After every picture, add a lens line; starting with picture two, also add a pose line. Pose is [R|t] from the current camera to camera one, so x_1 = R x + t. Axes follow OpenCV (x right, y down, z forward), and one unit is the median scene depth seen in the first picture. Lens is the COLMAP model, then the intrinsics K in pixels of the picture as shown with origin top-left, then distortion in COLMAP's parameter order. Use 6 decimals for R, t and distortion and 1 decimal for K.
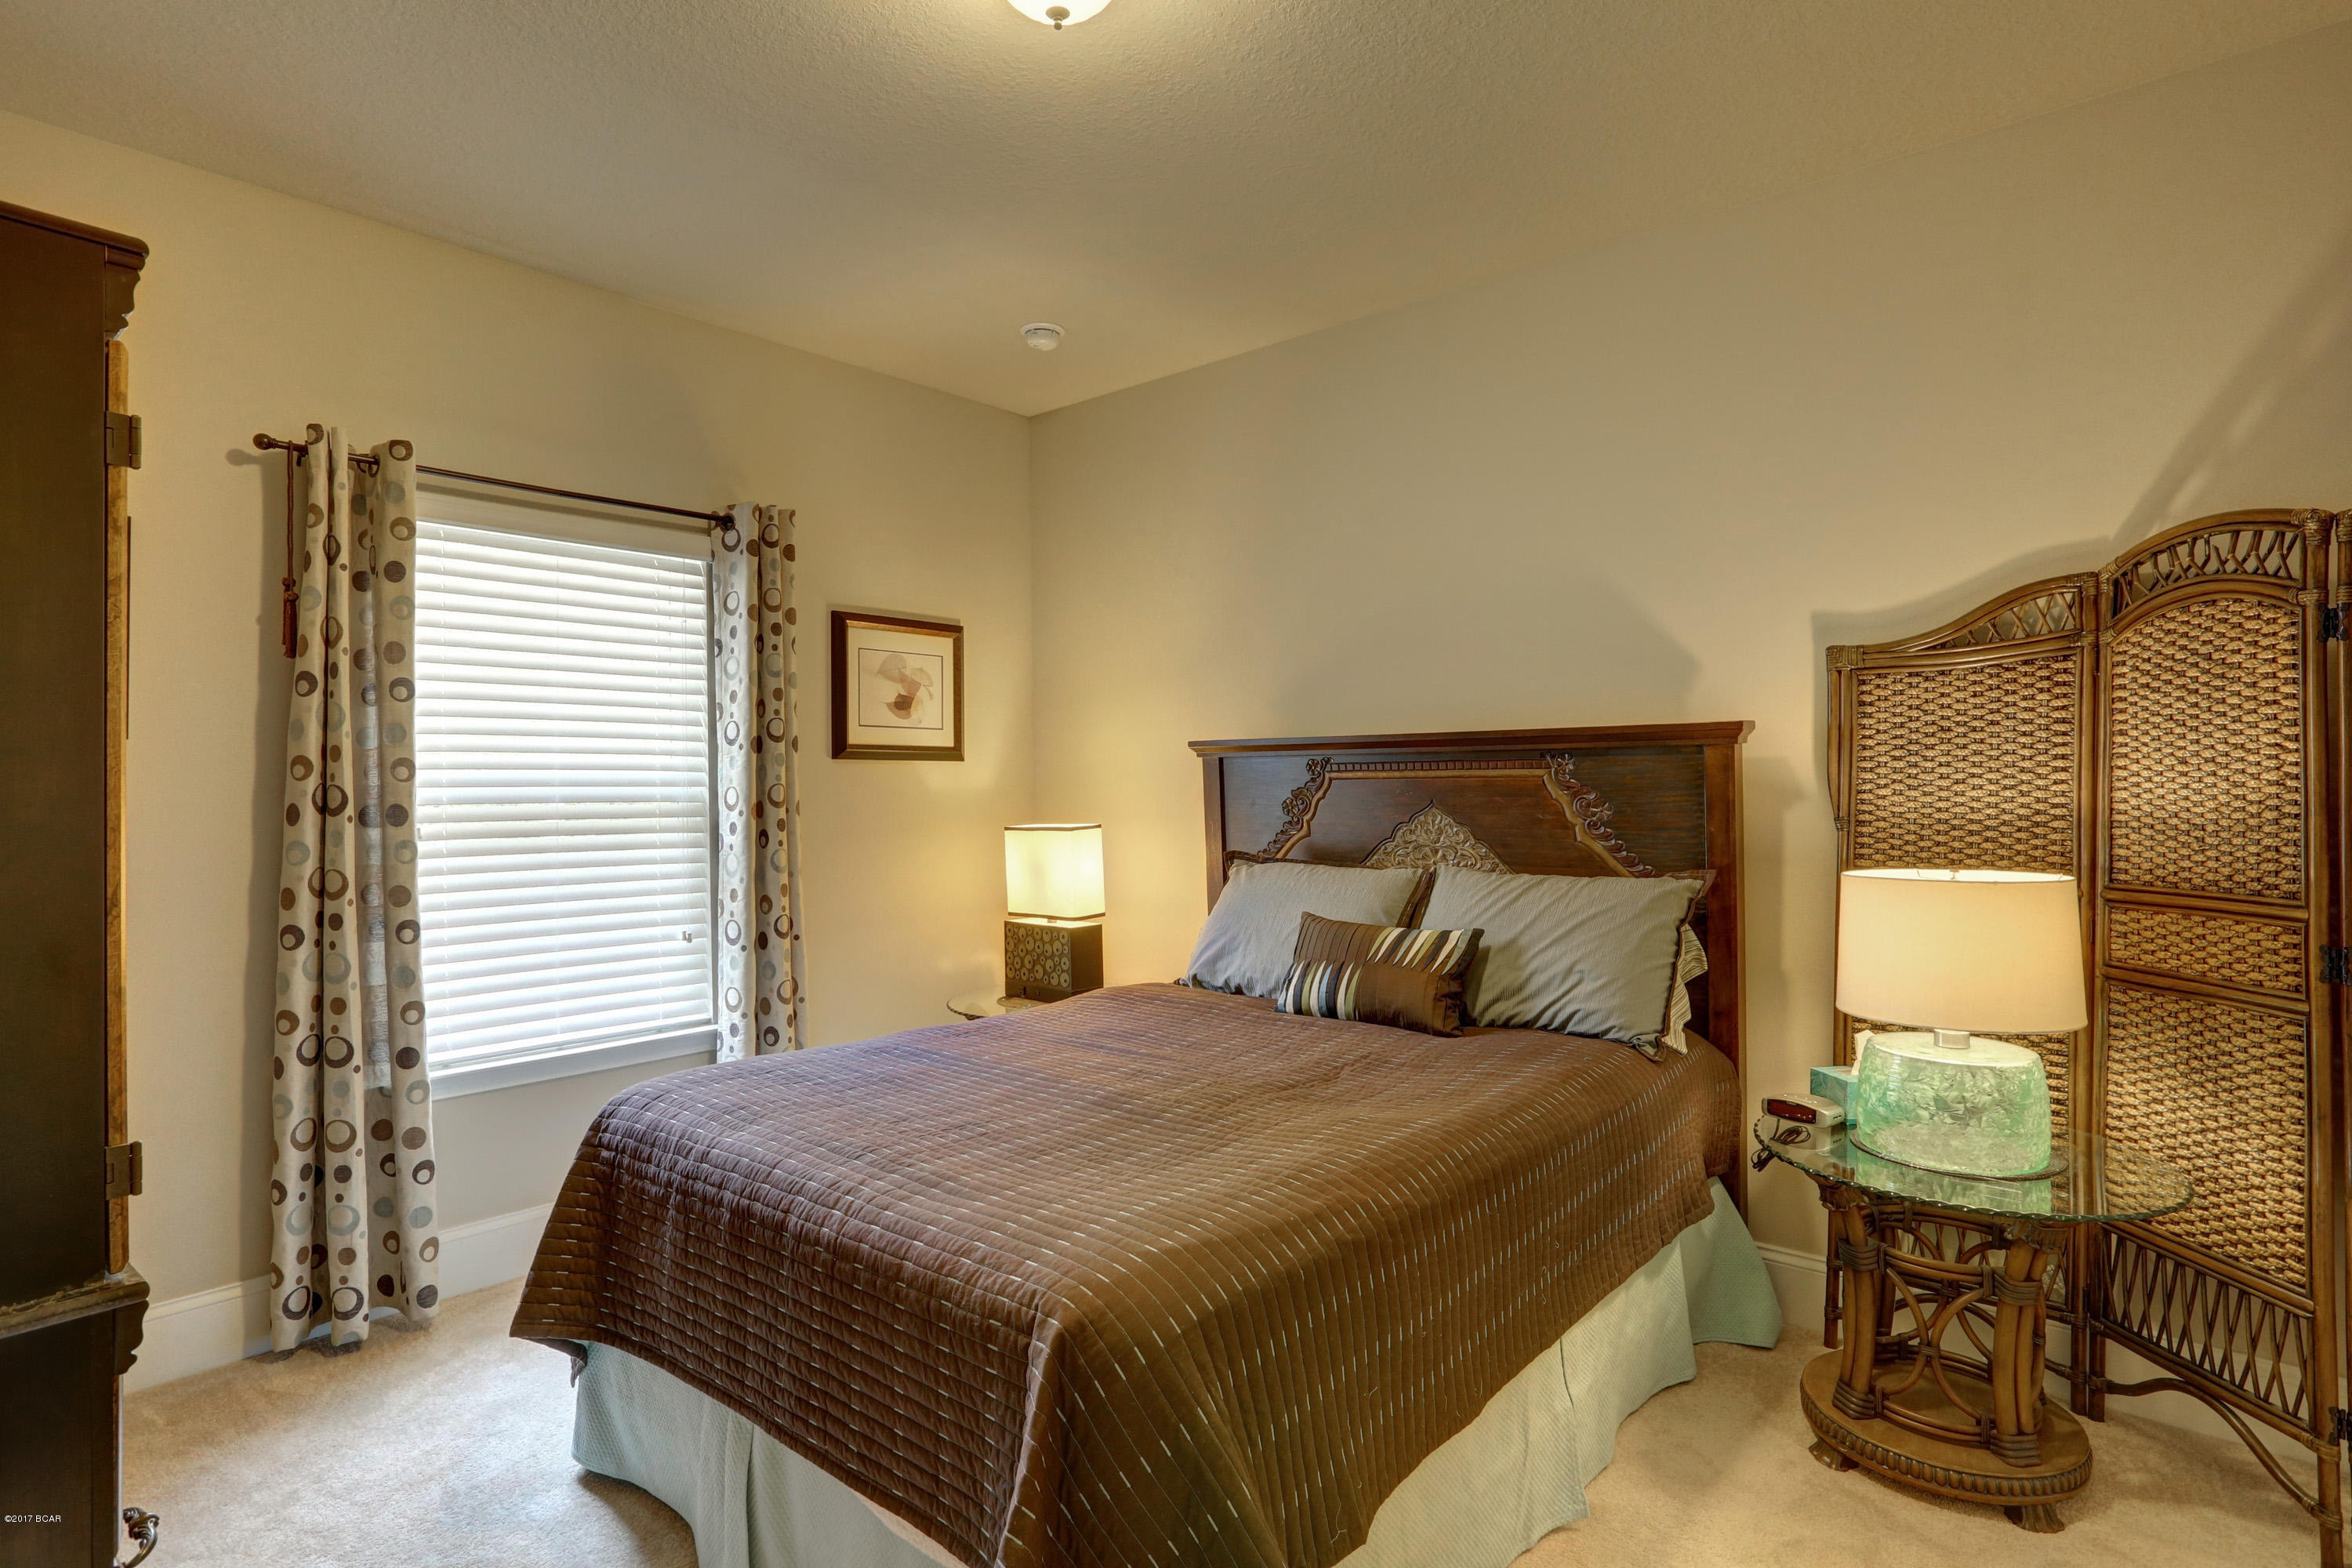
lens RADIAL K [[1221.2, 0, 1182.1], [0, 1221.2, 773.3], [0, 0, 1]] dist [-0.000393, 0.000591]
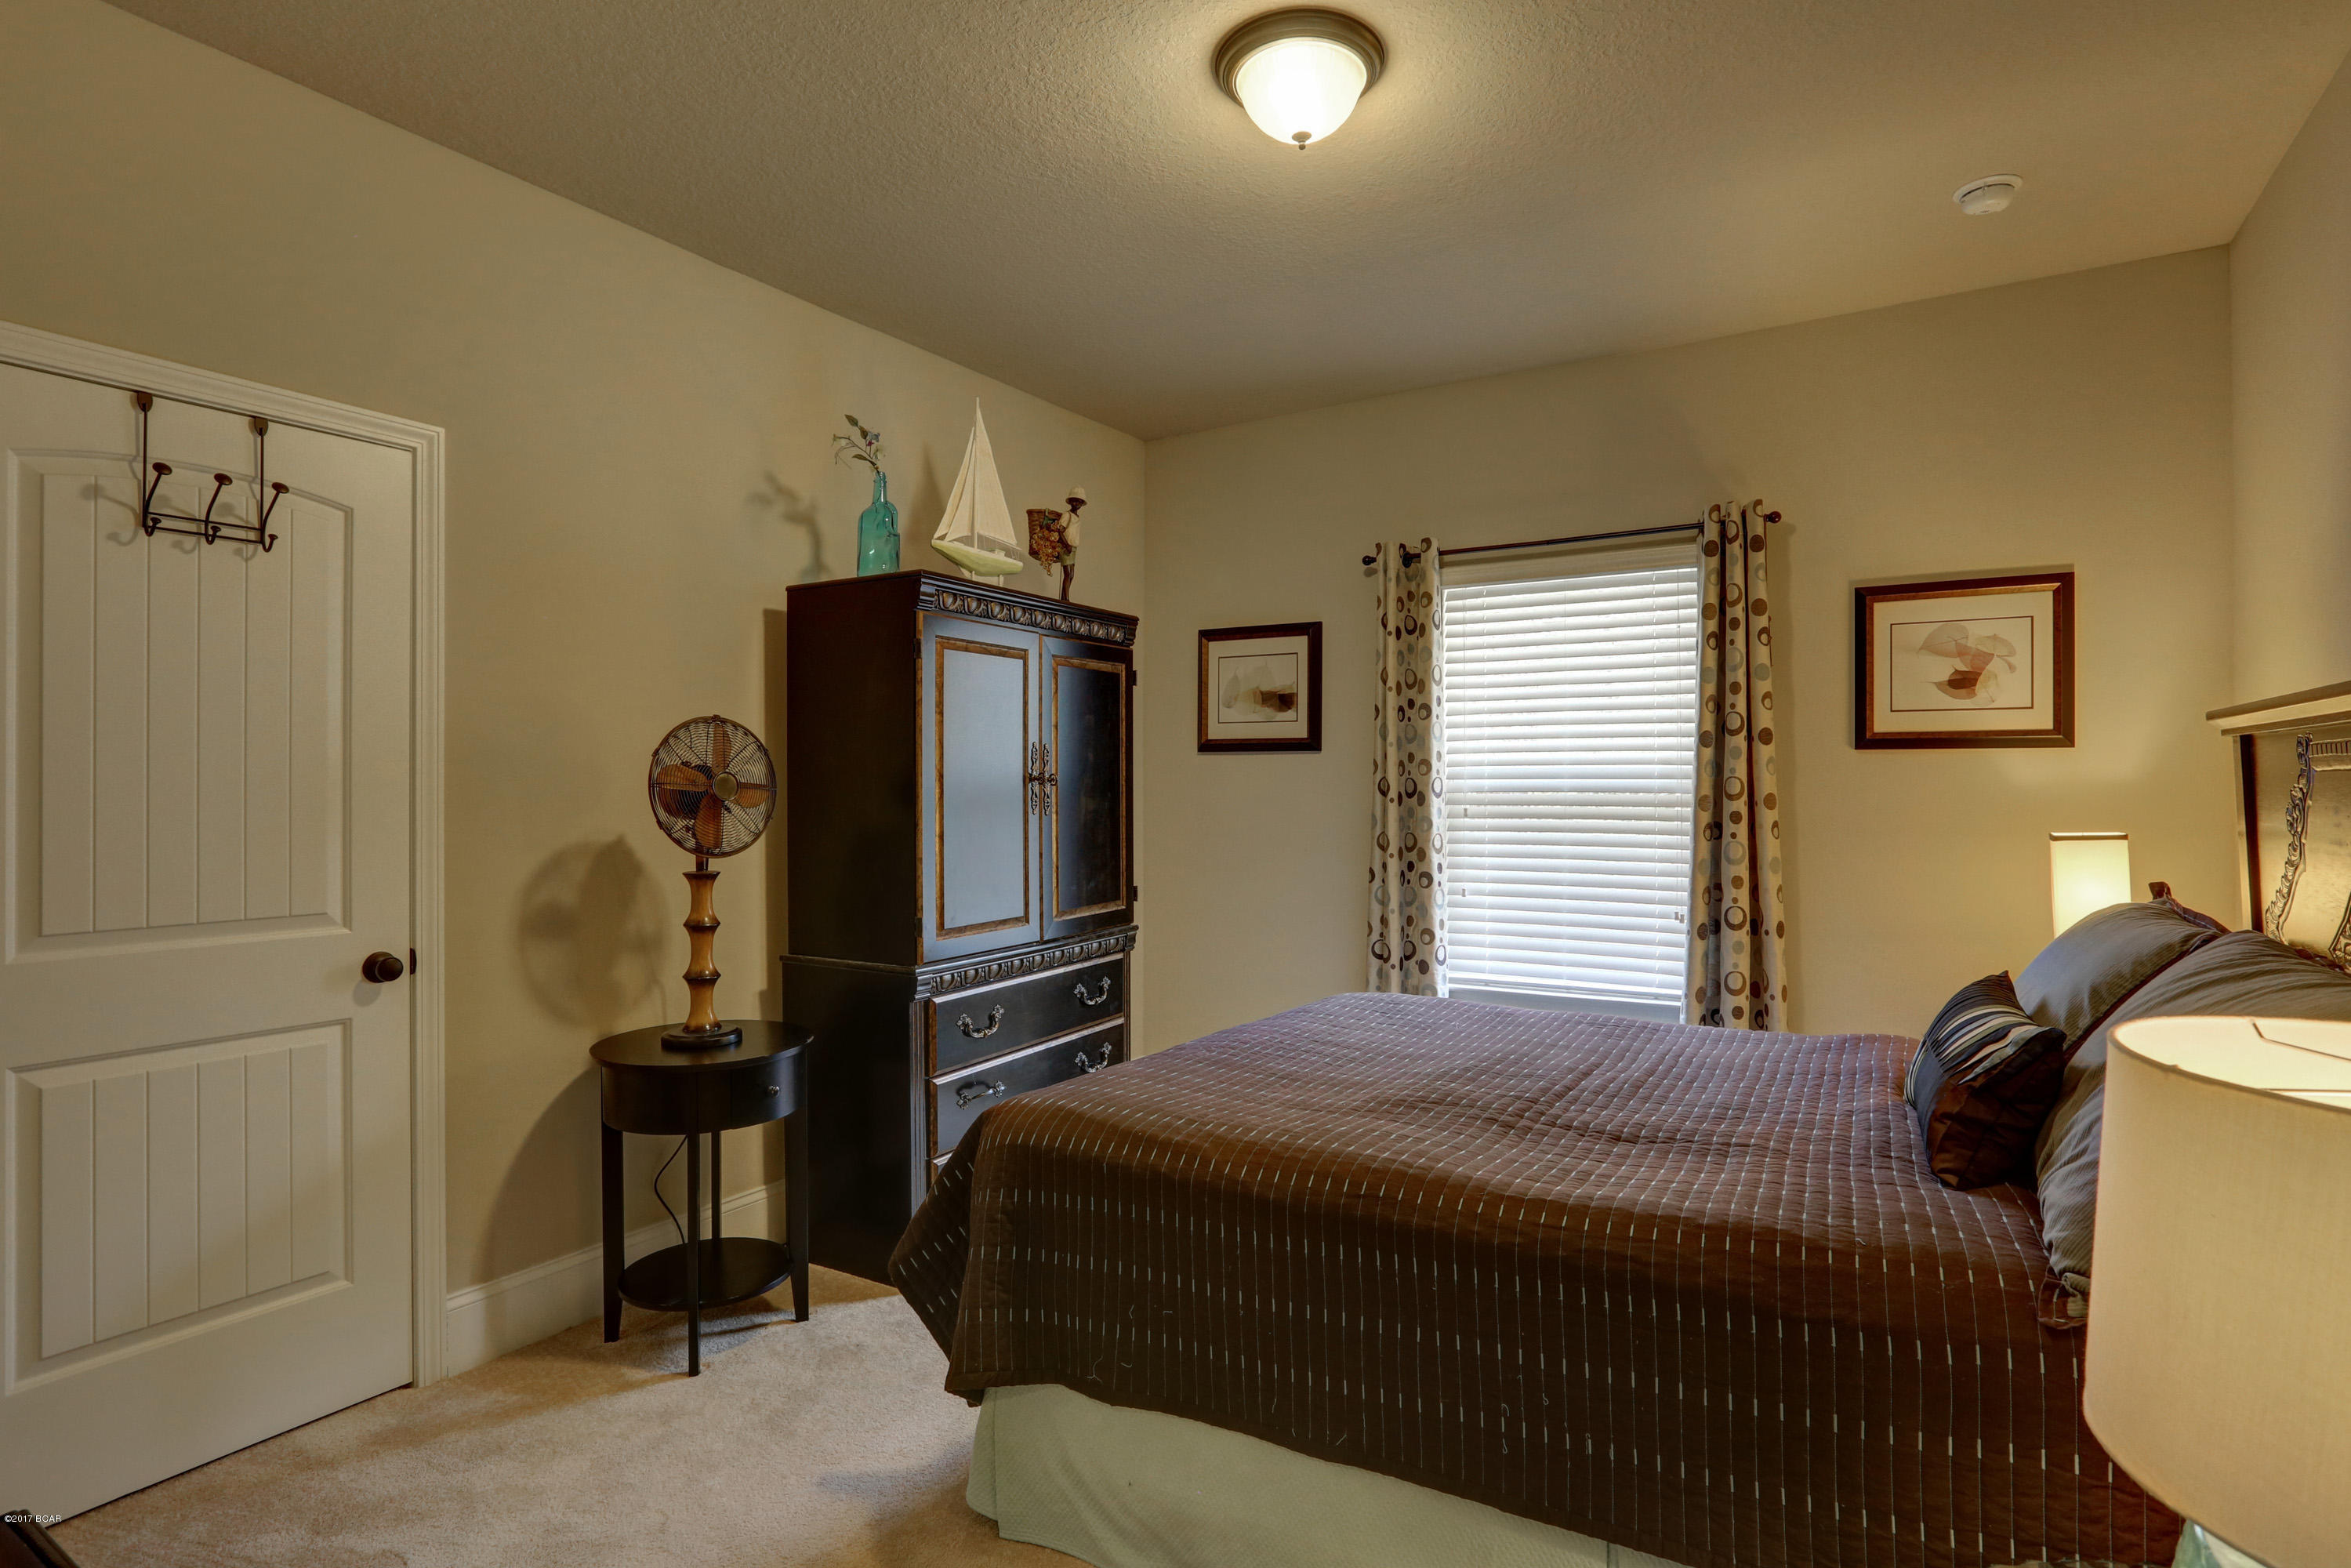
lens RADIAL K [[1220.8, 0, 1181.9], [0, 1220.8, 789.5], [0, 0, 1]] dist [-0.000393, 0.000591]
pose [[0.174685, 0.008327, -0.984589, 0.529030], [0.008910, 0.999910, 0.010038, 0.004599], [0.984584, -0.010526, 0.174595, 0.339065]]
